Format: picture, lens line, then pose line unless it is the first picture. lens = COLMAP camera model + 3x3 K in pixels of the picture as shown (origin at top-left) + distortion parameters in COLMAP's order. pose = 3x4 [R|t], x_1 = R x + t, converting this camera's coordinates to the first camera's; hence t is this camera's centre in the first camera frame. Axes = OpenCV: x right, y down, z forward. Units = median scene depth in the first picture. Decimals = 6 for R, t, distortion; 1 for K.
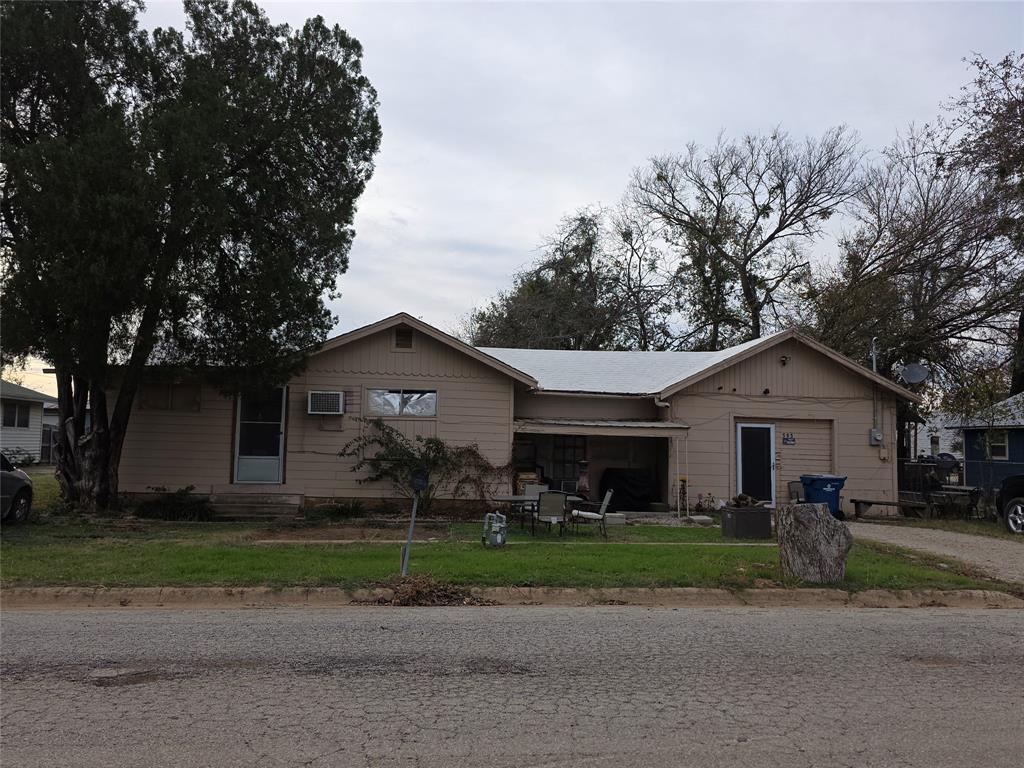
lens RADIAL K [[776.9, 0, 512.0], [0, 776.9, 384.0], [0, 0, 1]] dist [0.004181, 0.001317]
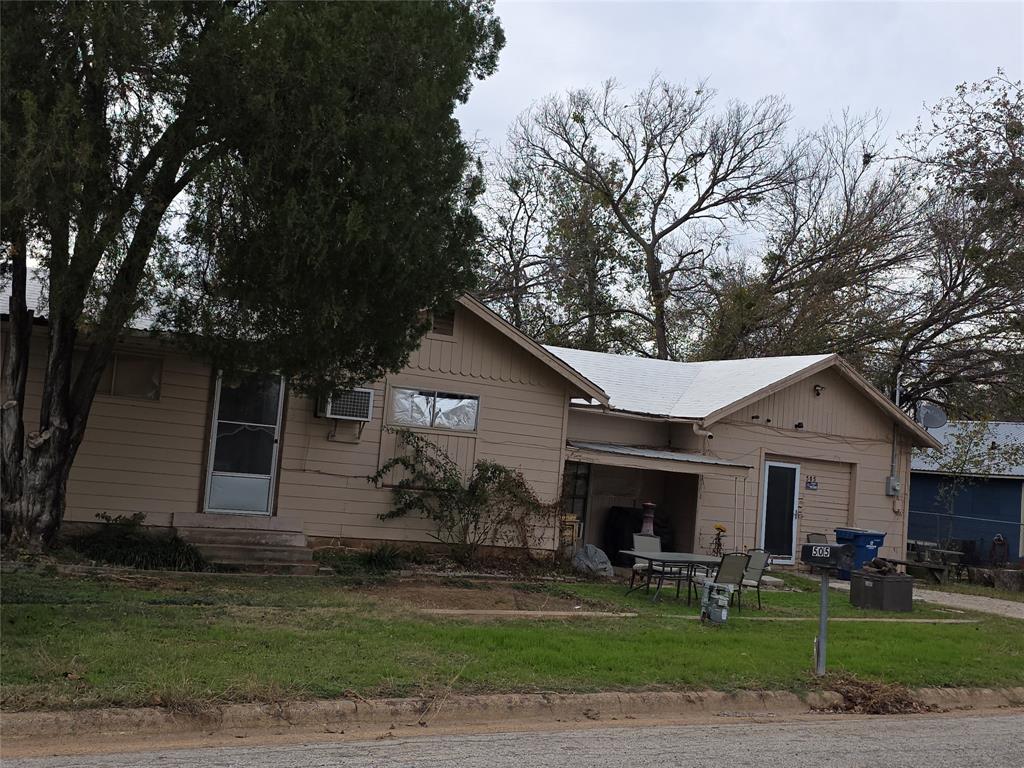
lens RADIAL K [[1075.1, 0, 512.0], [0, 1075.1, 384.0], [0, 0, 1]] dist [-0.004746, -0.002213]
pose [[0.924827, 0.090463, 0.369474, -0.438753], [-0.101254, 0.994812, 0.009876, -0.016636], [-0.366663, -0.046544, 0.929189, 0.047259]]
